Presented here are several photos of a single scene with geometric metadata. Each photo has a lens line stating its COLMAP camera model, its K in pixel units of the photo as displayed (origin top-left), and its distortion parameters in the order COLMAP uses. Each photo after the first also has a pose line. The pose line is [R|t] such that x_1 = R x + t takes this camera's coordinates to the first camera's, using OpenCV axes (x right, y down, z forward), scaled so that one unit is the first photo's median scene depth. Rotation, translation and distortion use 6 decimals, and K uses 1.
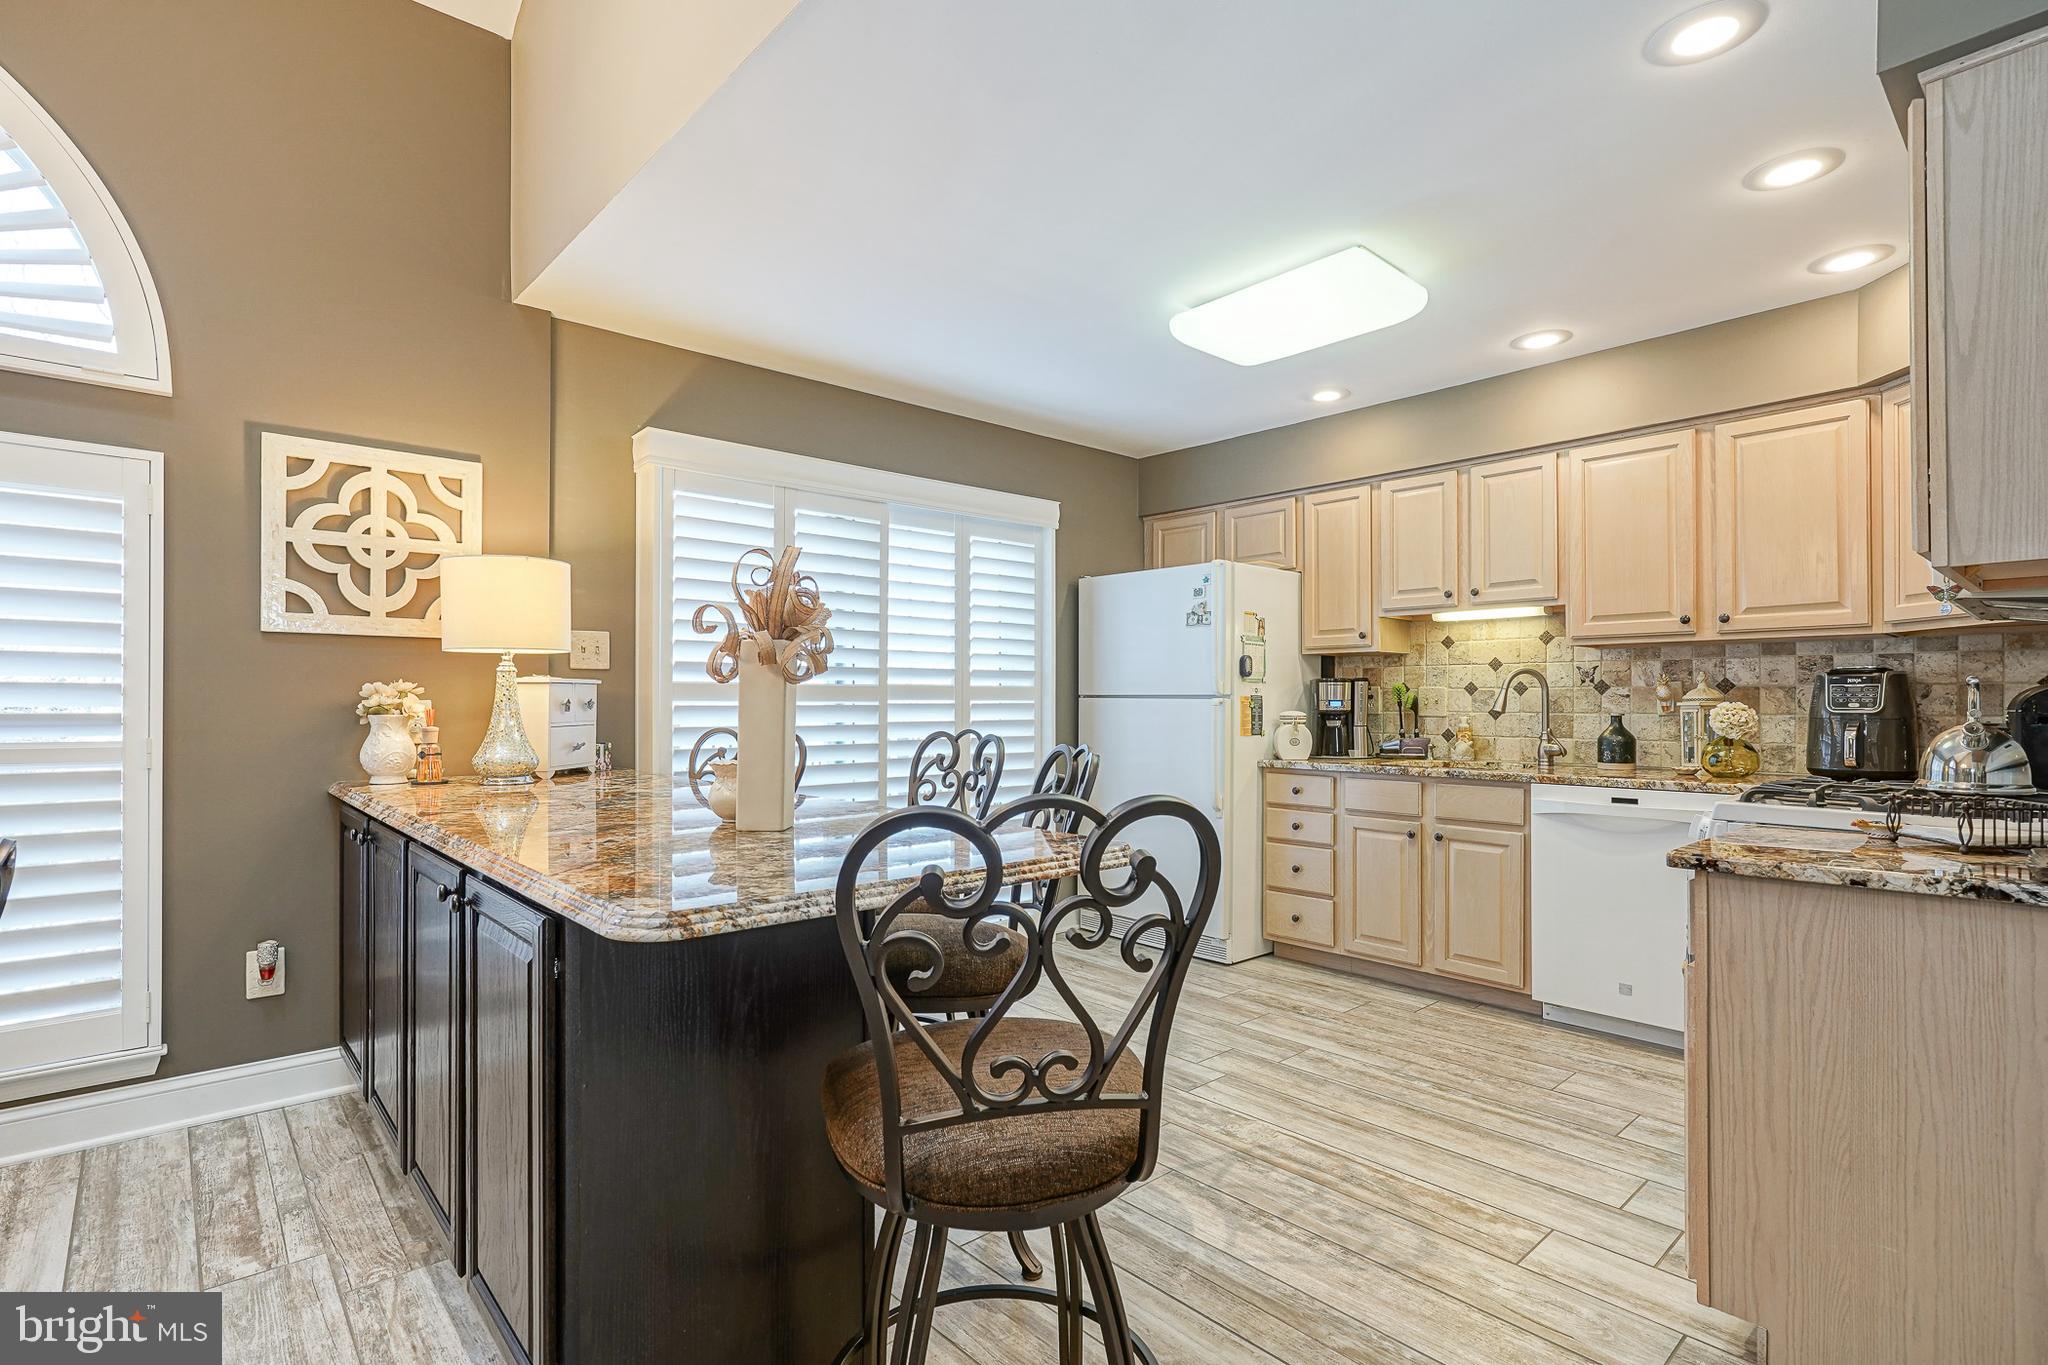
lens RADIAL K [[1061.4, 0, 1096.7], [0, 1061.4, 691.9], [0, 0, 1]] dist [-0.005228, 0.000200]
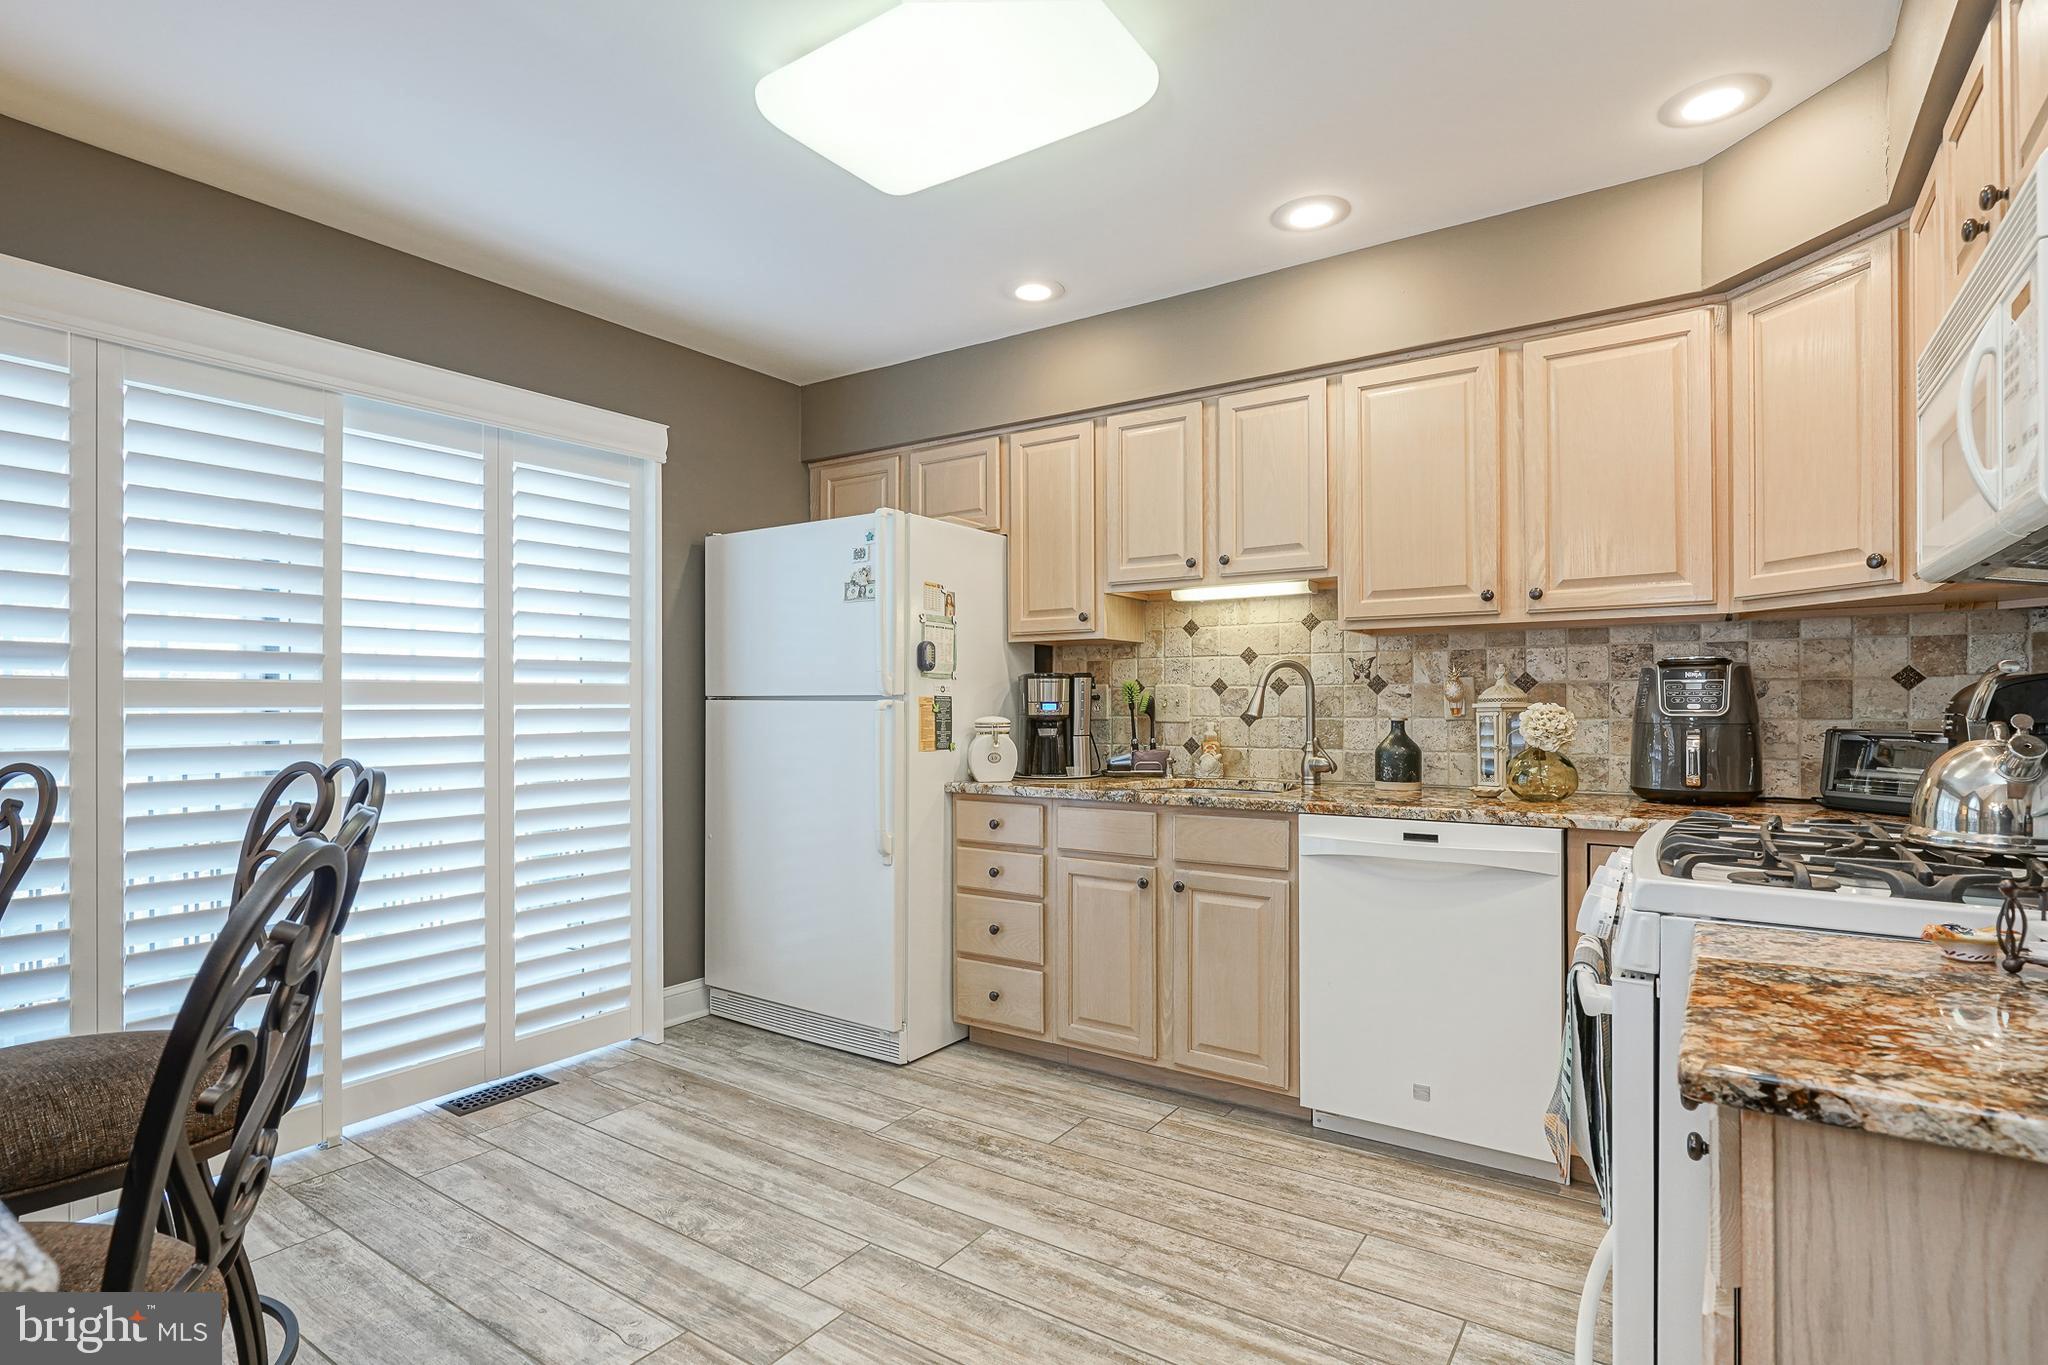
lens RADIAL K [[990.1, 0, 1051.0], [0, 990.1, 698.8], [0, 0, 1]] dist [-0.007749, 0.005522]
pose [[0.984476, -0.002860, 0.175499, 0.108838], [0.002022, 0.999986, 0.004949, 0.002095], [-0.175510, -0.004517, 0.984467, 0.321675]]
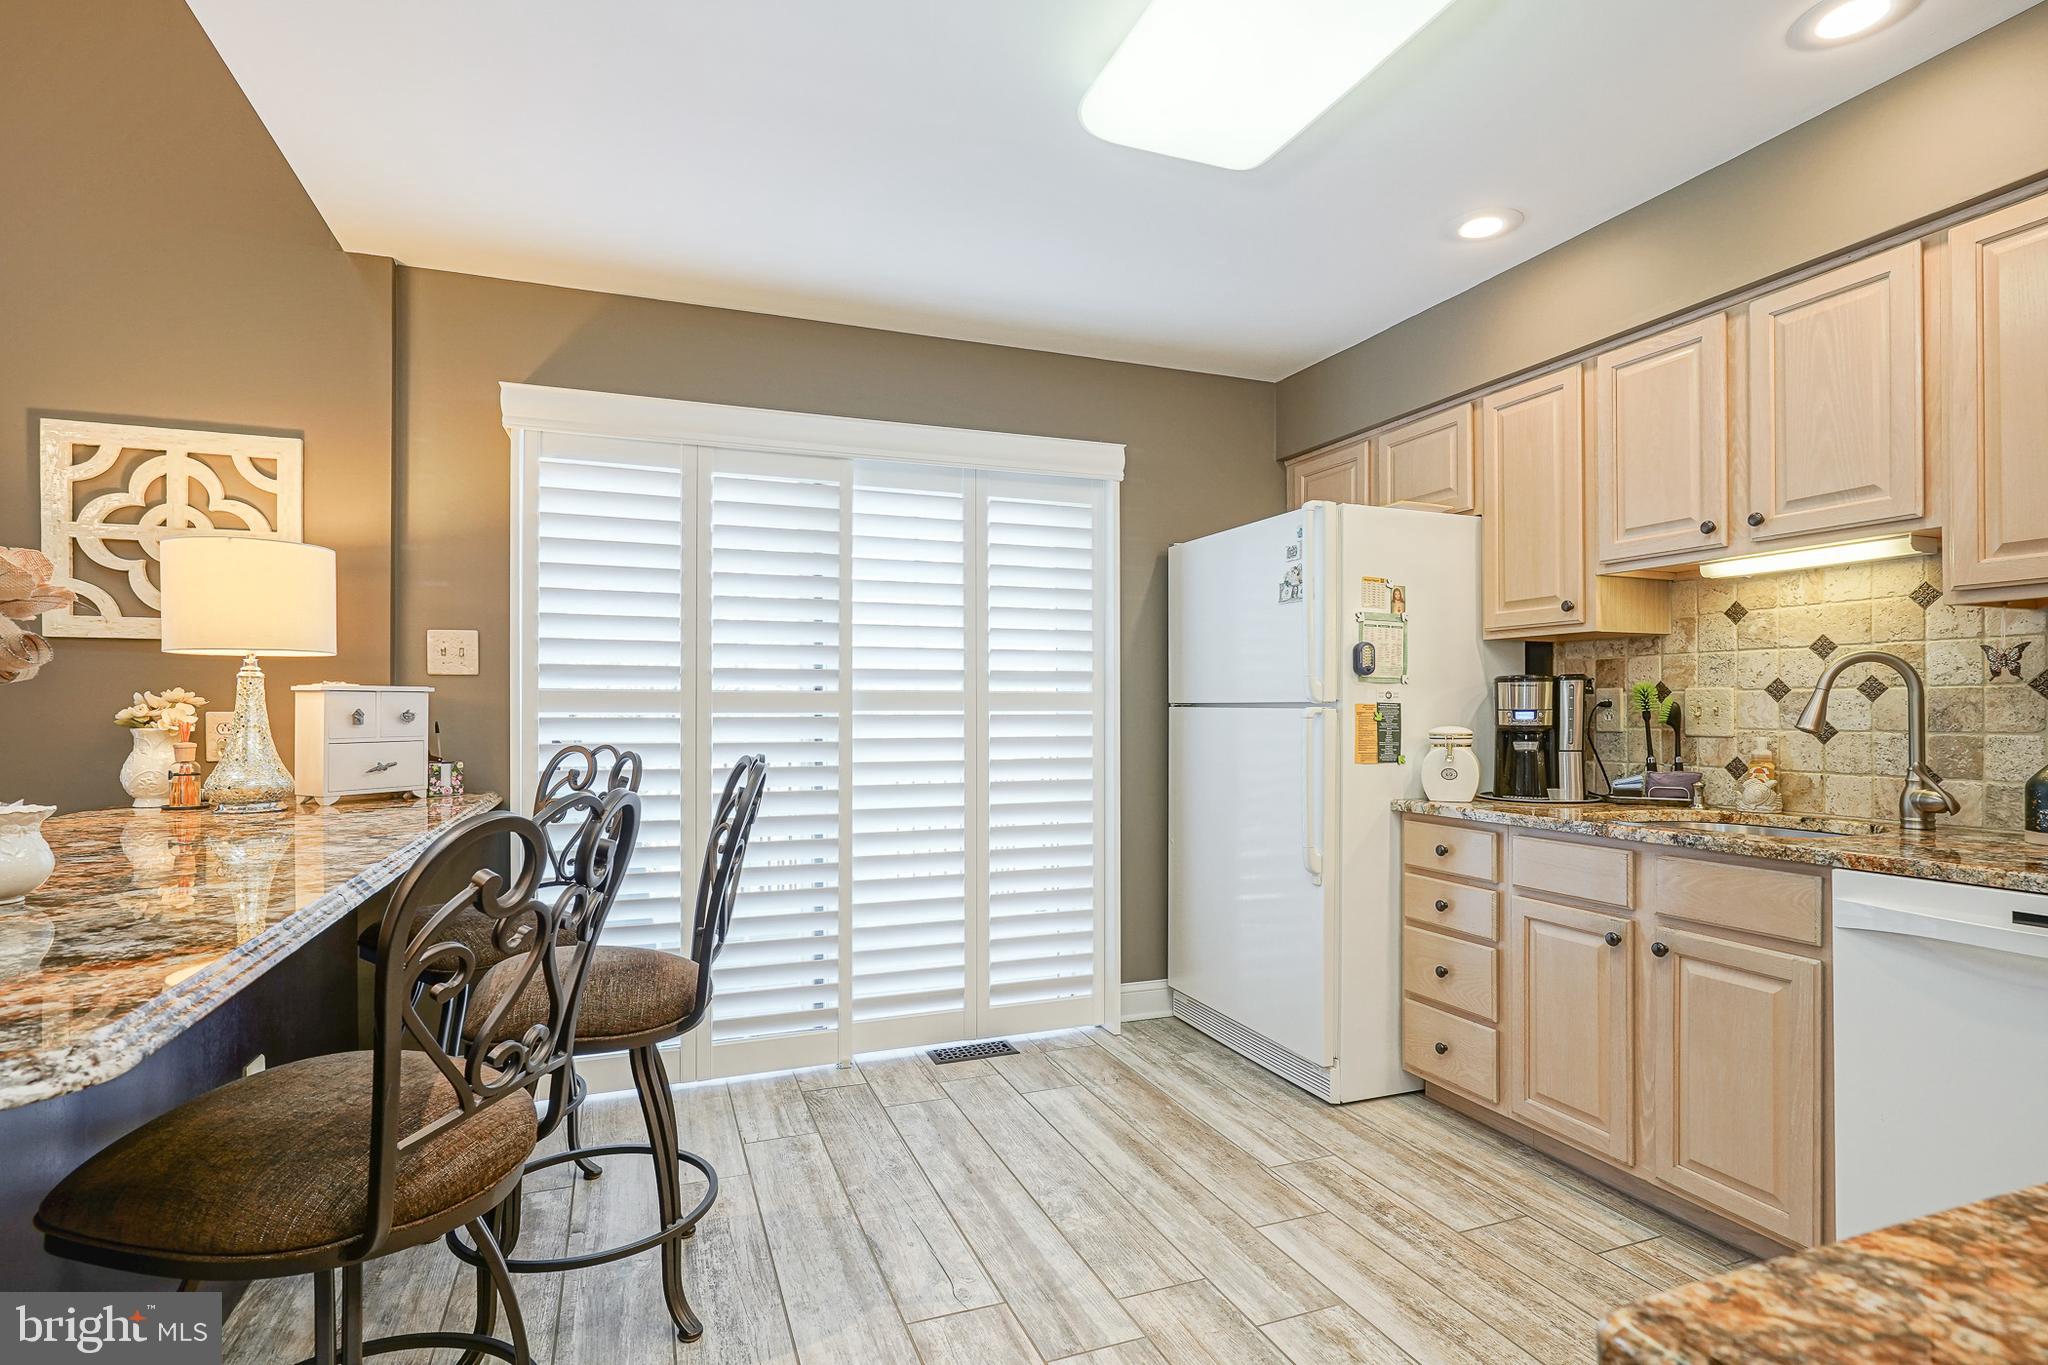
lens RADIAL K [[1027.7, 0, 1101.0], [0, 1027.7, 704.2], [0, 0, 1]] dist [-0.005100, 0.001358]
pose [[0.914367, -0.003687, -0.404869, 0.259147], [0.004566, 0.999989, 0.001208, 0.002746], [0.404860, -0.002953, 0.914374, 0.357068]]
